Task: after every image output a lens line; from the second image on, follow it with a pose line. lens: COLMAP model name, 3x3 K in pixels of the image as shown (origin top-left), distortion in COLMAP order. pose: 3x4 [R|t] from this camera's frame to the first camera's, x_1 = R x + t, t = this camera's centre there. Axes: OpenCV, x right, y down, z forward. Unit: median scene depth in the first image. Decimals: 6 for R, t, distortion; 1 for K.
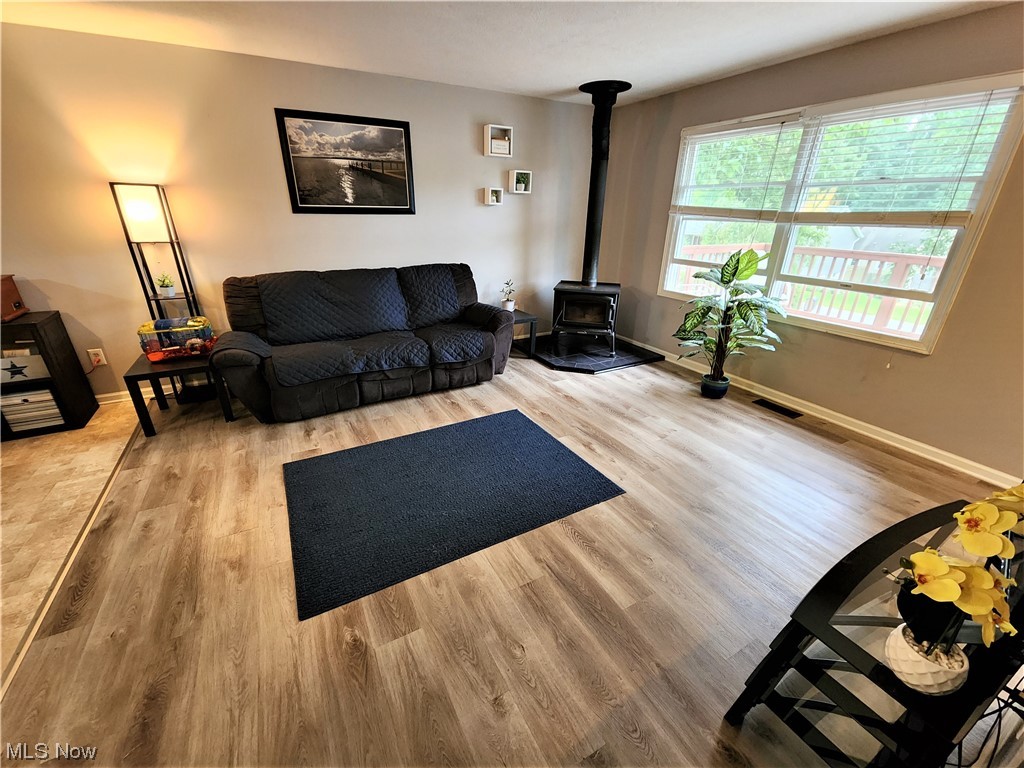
lens RADIAL K [[421.2, 0, 507.2], [0, 421.2, 390.8], [0, 0, 1]] dist [0.003826, -0.003045]
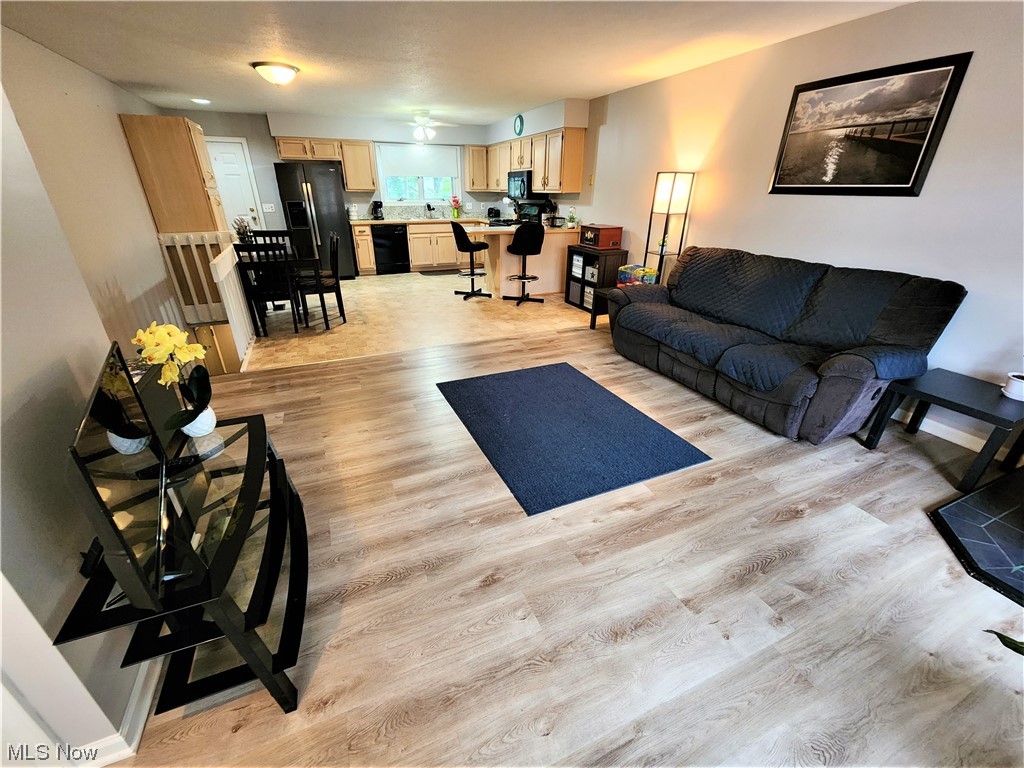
lens RADIAL K [[423.4, 0, 506.1], [0, 423.4, 391.9], [0, 0, 1]] dist [0.003671, -0.003300]
pose [[-0.093189, 0.420928, -0.902294, 0.694713], [-0.401349, 0.813466, 0.420941, -0.225501], [0.911172, 0.401362, 0.093133, 0.561423]]
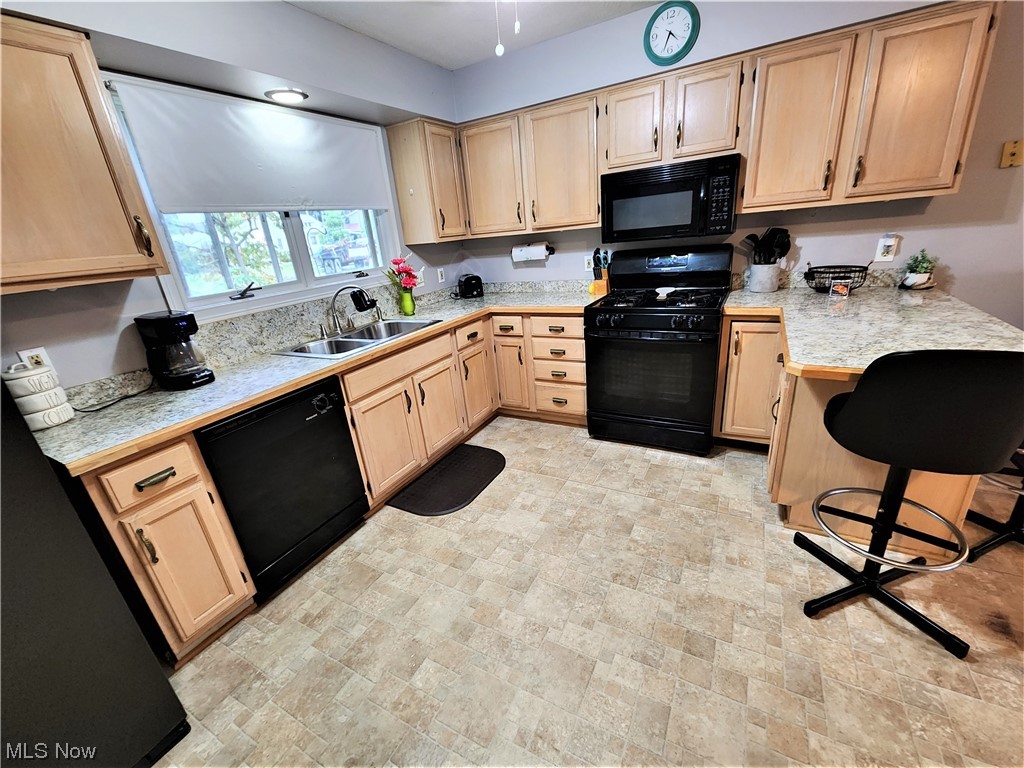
lens RADIAL K [[421.2, 0, 507.2], [0, 421.2, 390.8], [0, 0, 1]] dist [0.003826, -0.003045]
pose [[0.532372, 0.245105, -0.810249, -1.062255], [-0.245434, 0.960742, 0.129368, 0.097531], [0.810149, 0.129991, 0.571630, -0.216160]]
